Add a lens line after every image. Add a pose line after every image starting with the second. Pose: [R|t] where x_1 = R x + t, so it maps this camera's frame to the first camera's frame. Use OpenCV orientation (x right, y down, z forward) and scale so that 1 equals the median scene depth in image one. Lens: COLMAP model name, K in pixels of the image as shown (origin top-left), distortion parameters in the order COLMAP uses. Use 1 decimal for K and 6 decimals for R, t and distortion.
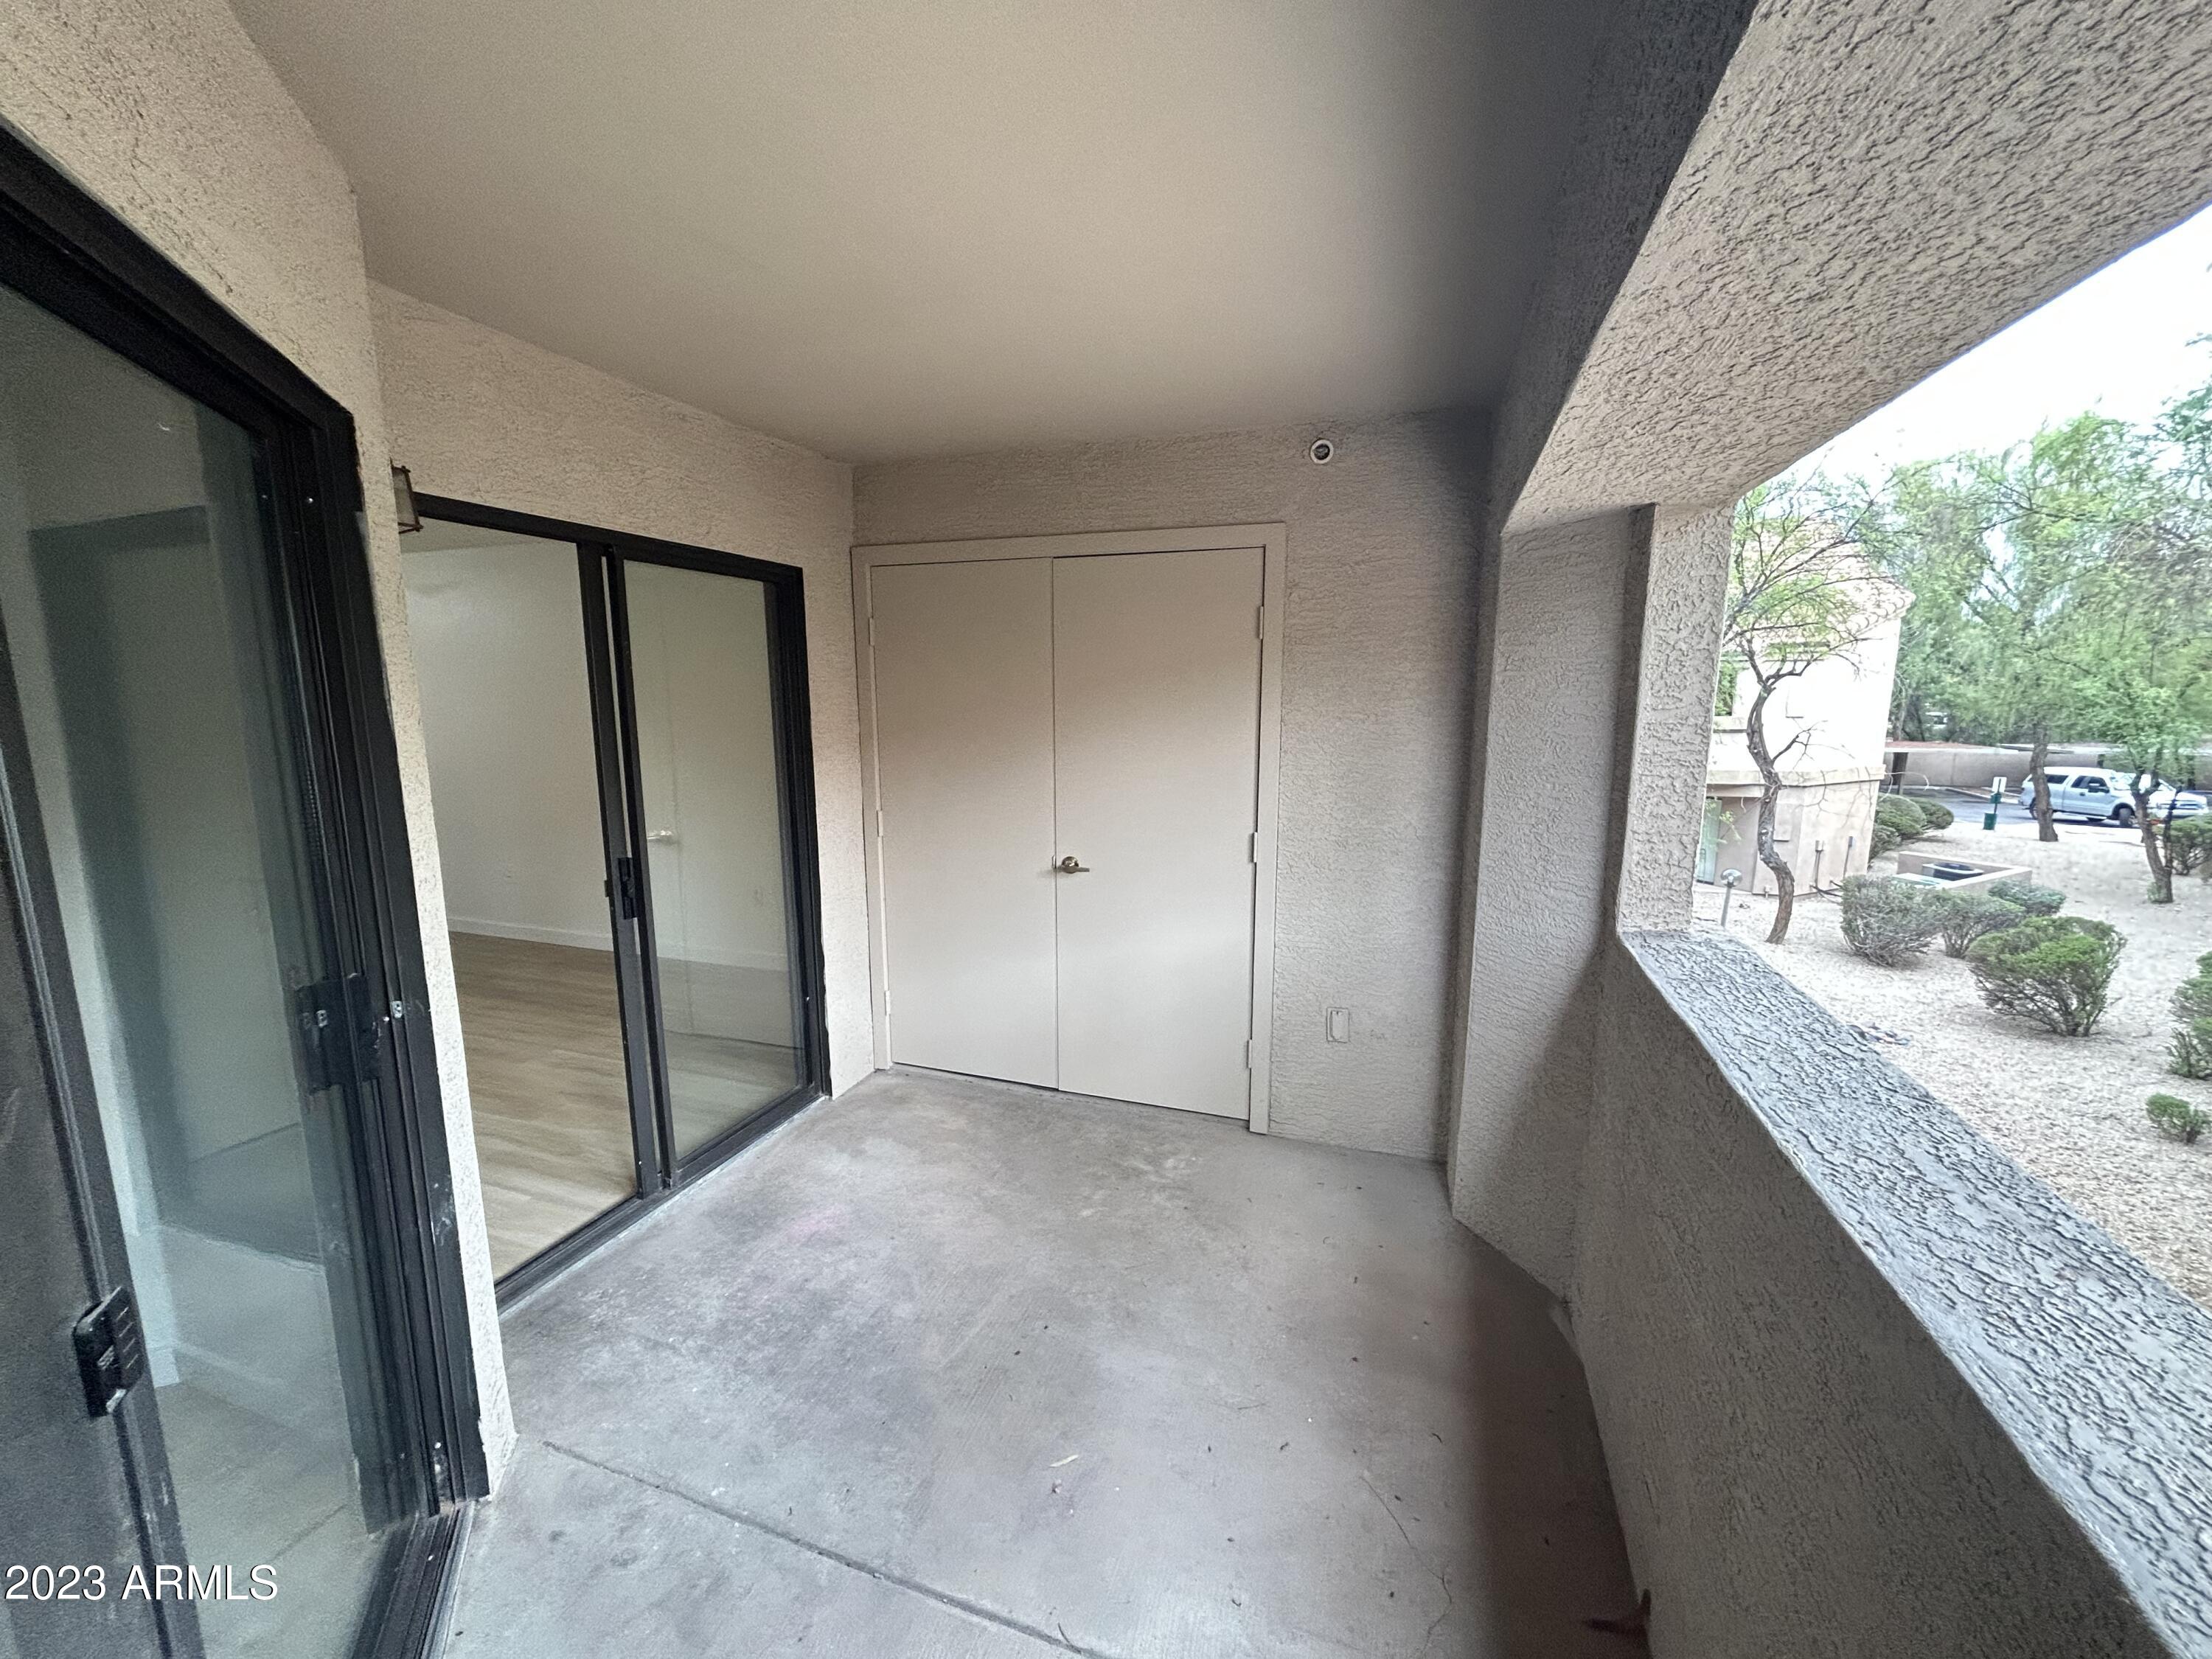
lens RADIAL K [[888.9, 0, 1106.0], [0, 888.9, 829.5], [0, 0, 1]] dist [0.001314, 0.000540]
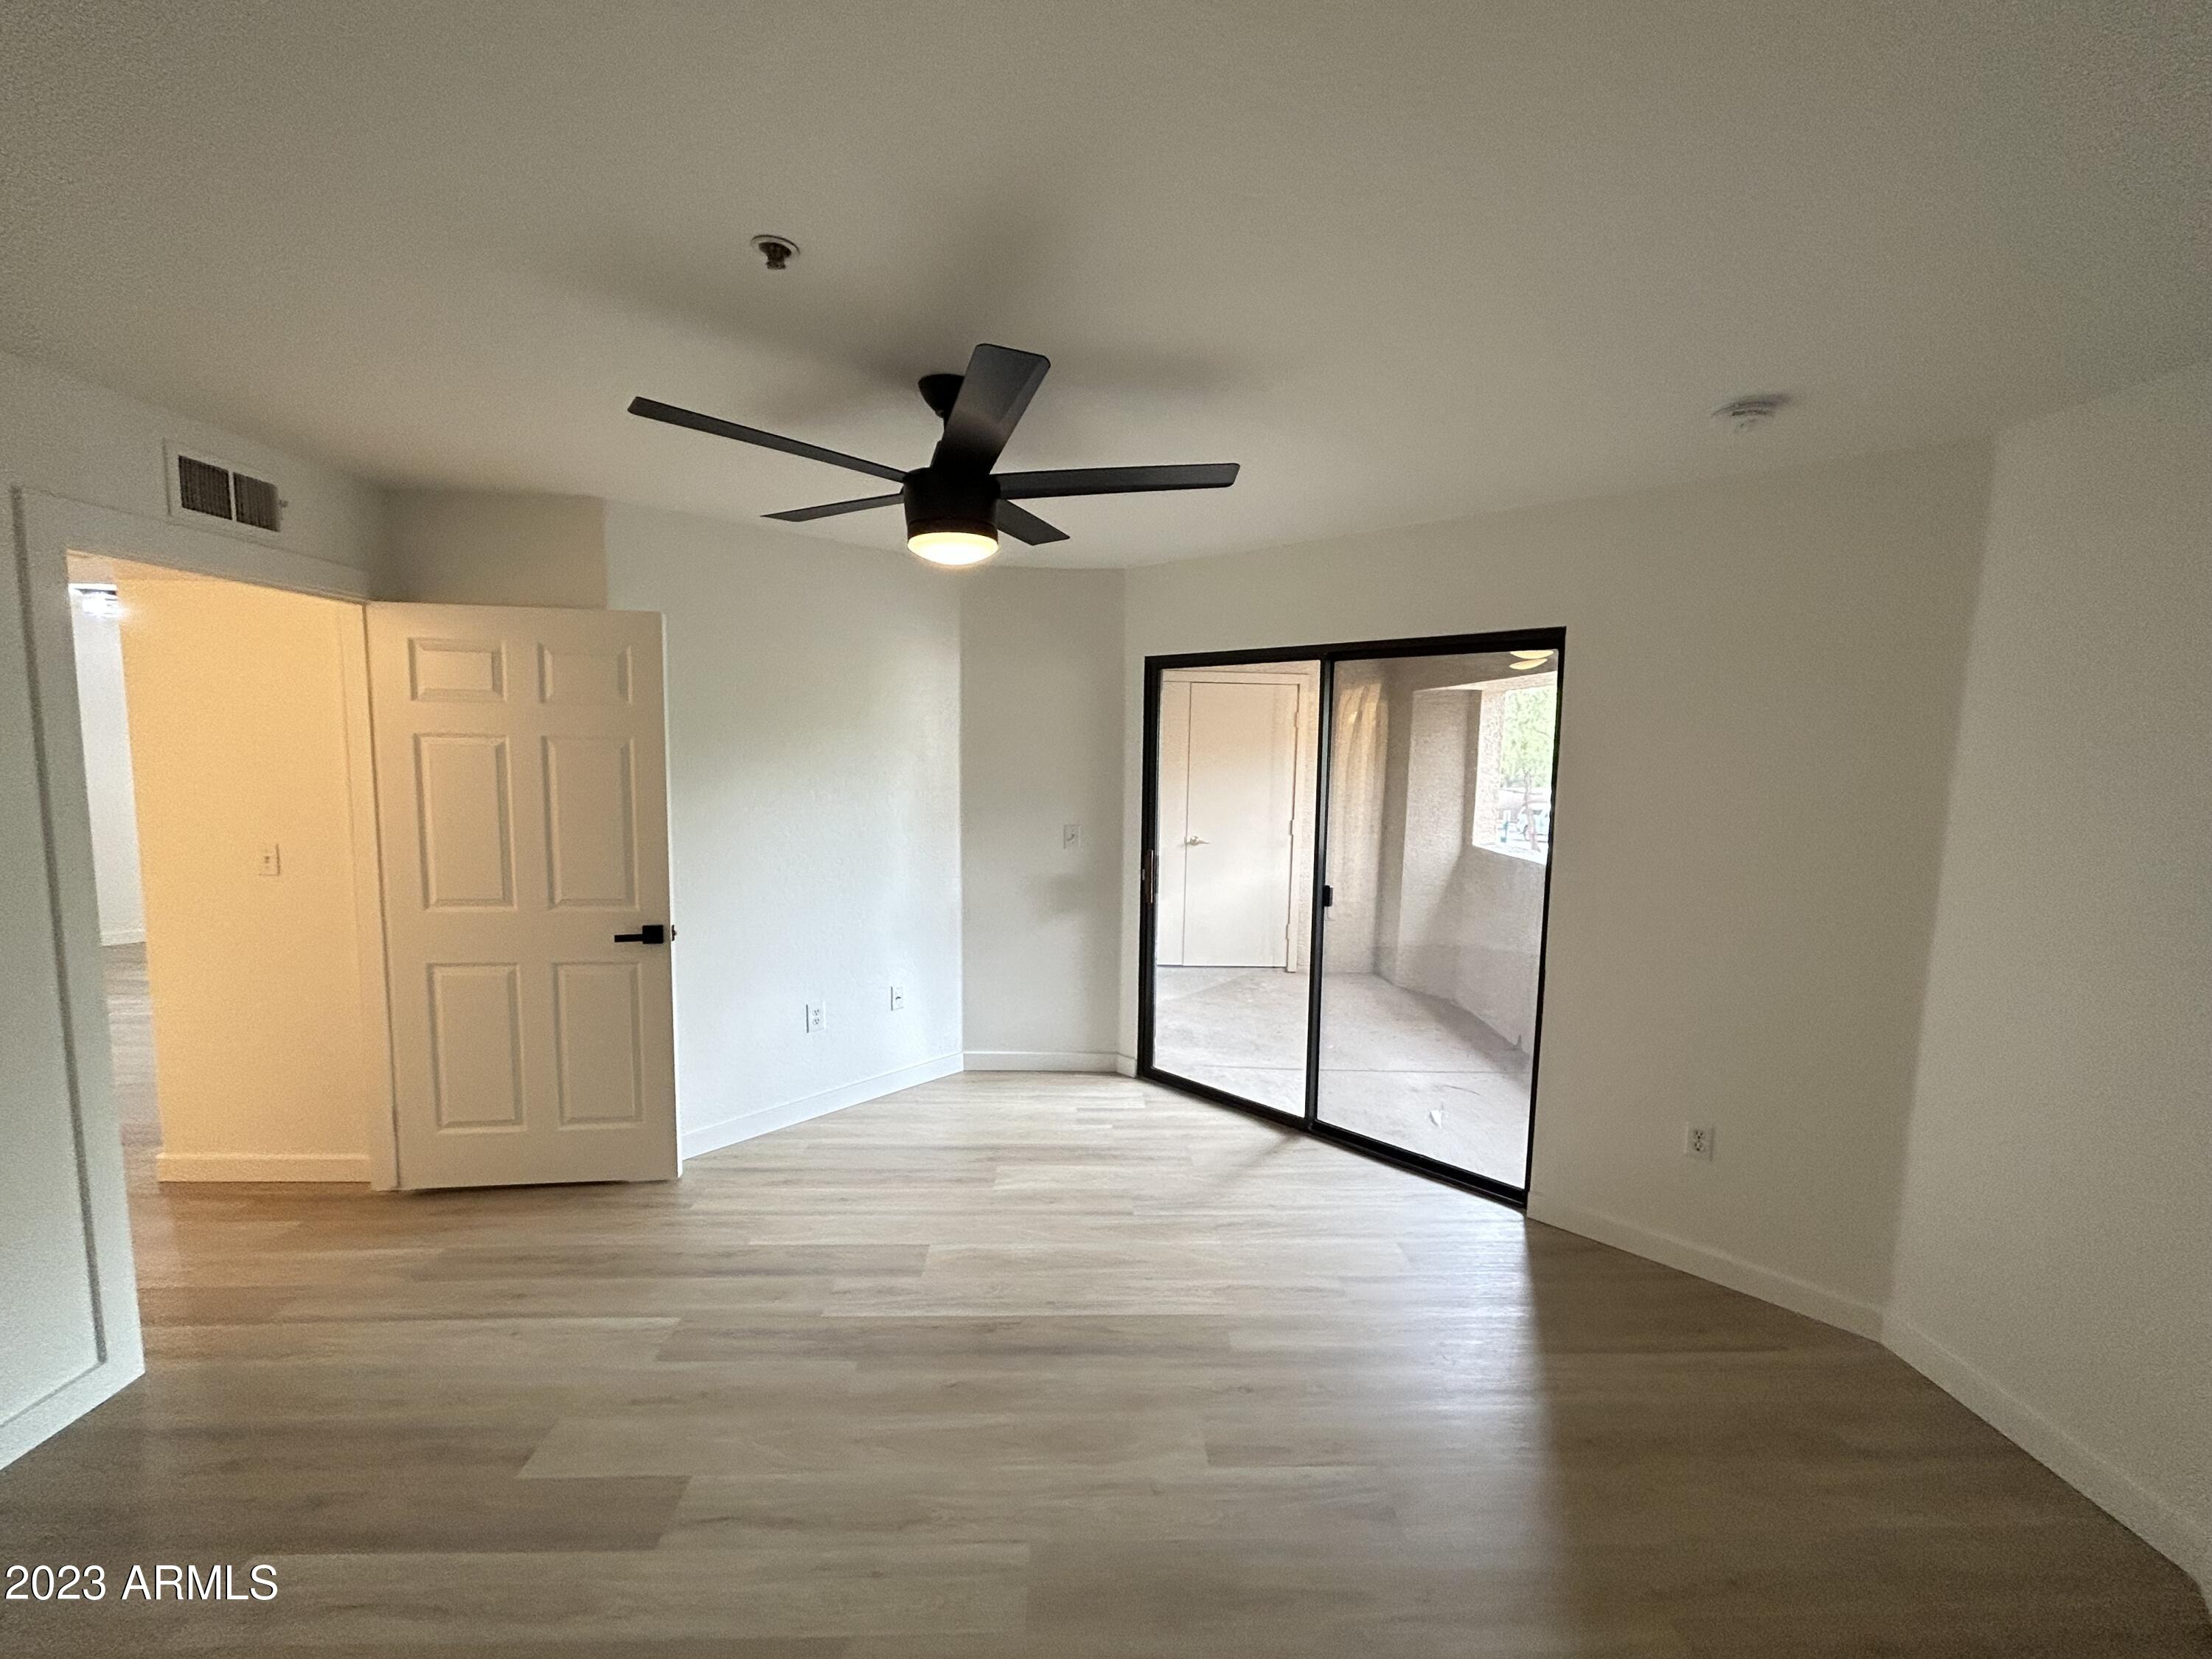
lens RADIAL K [[888.9, 0, 1106.0], [0, 888.9, 829.5], [0, 0, 1]] dist [0.001314, 0.000540]
pose [[0.931040, -0.020528, 0.364339, -0.972504], [0.040601, 0.998045, -0.047519, 0.104302], [-0.362651, 0.059035, 0.930053, -0.743773]]
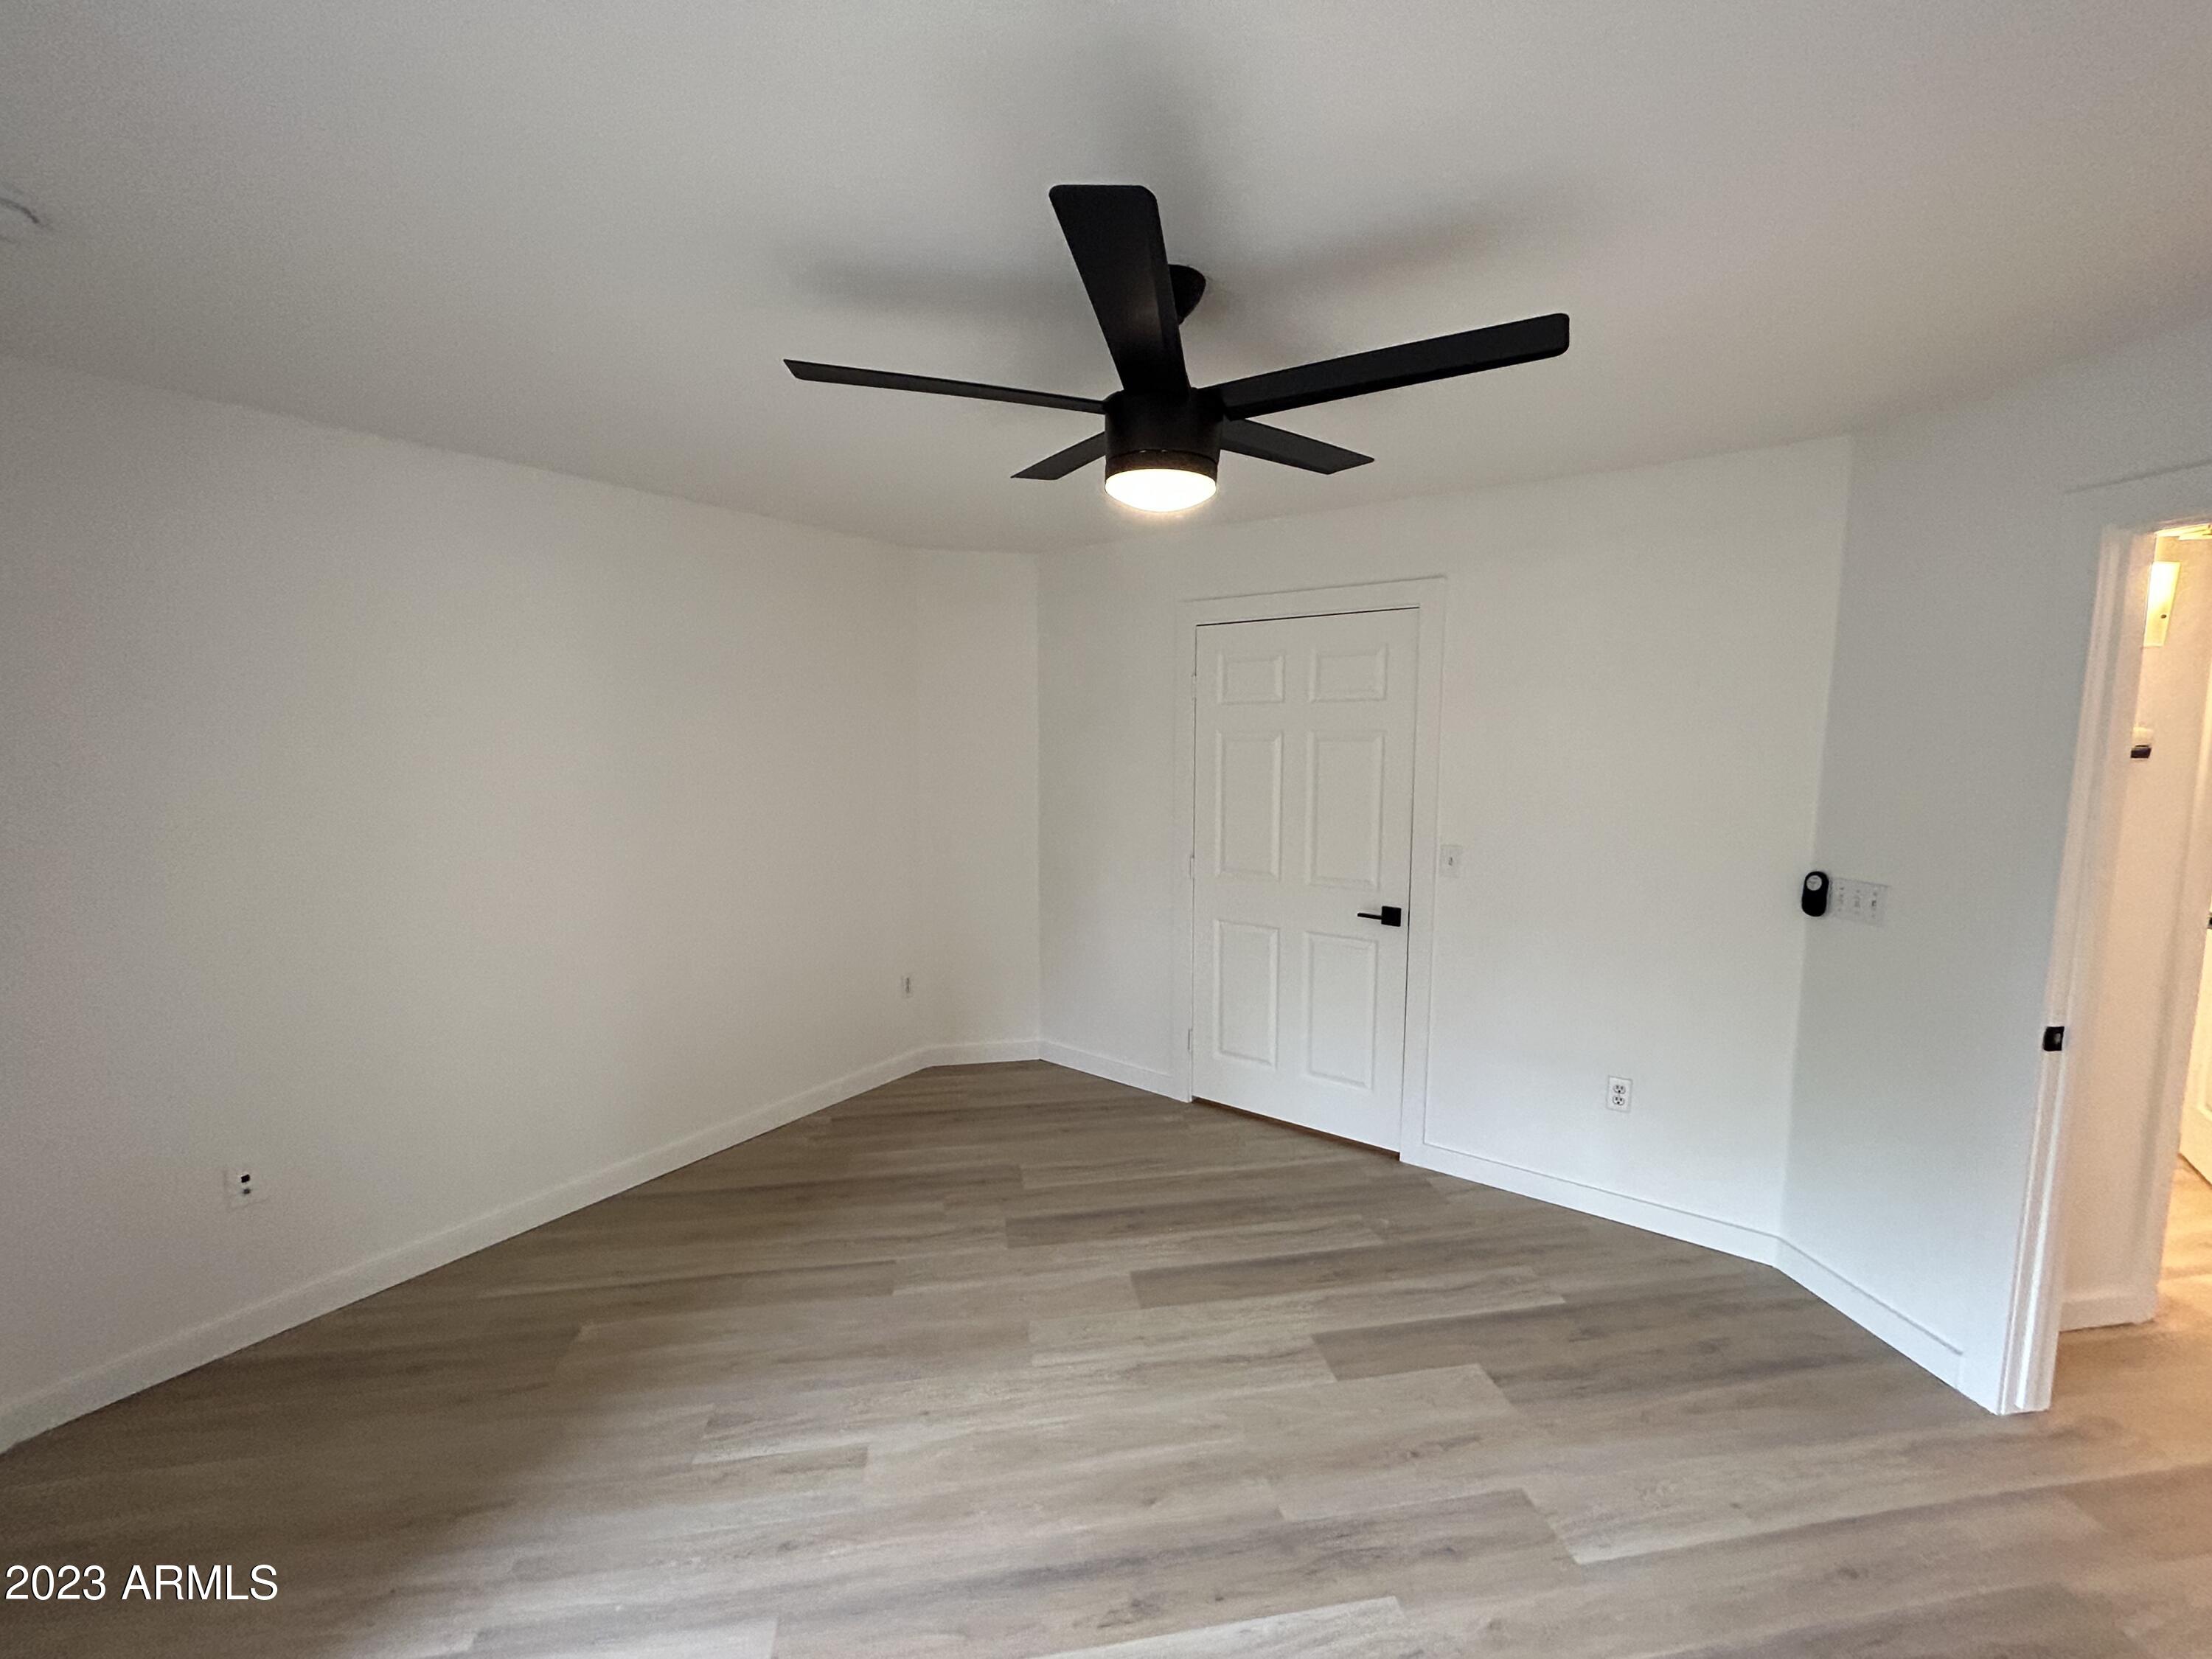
lens RADIAL K [[888.9, 0, 1106.0], [0, 888.9, 829.5], [0, 0, 1]] dist [0.001314, 0.000540]
pose [[-0.875419, 0.053255, -0.480422, -0.549488], [-0.075385, 0.966708, 0.244524, -0.067916], [0.477450, 0.250278, -0.842260, 0.355522]]
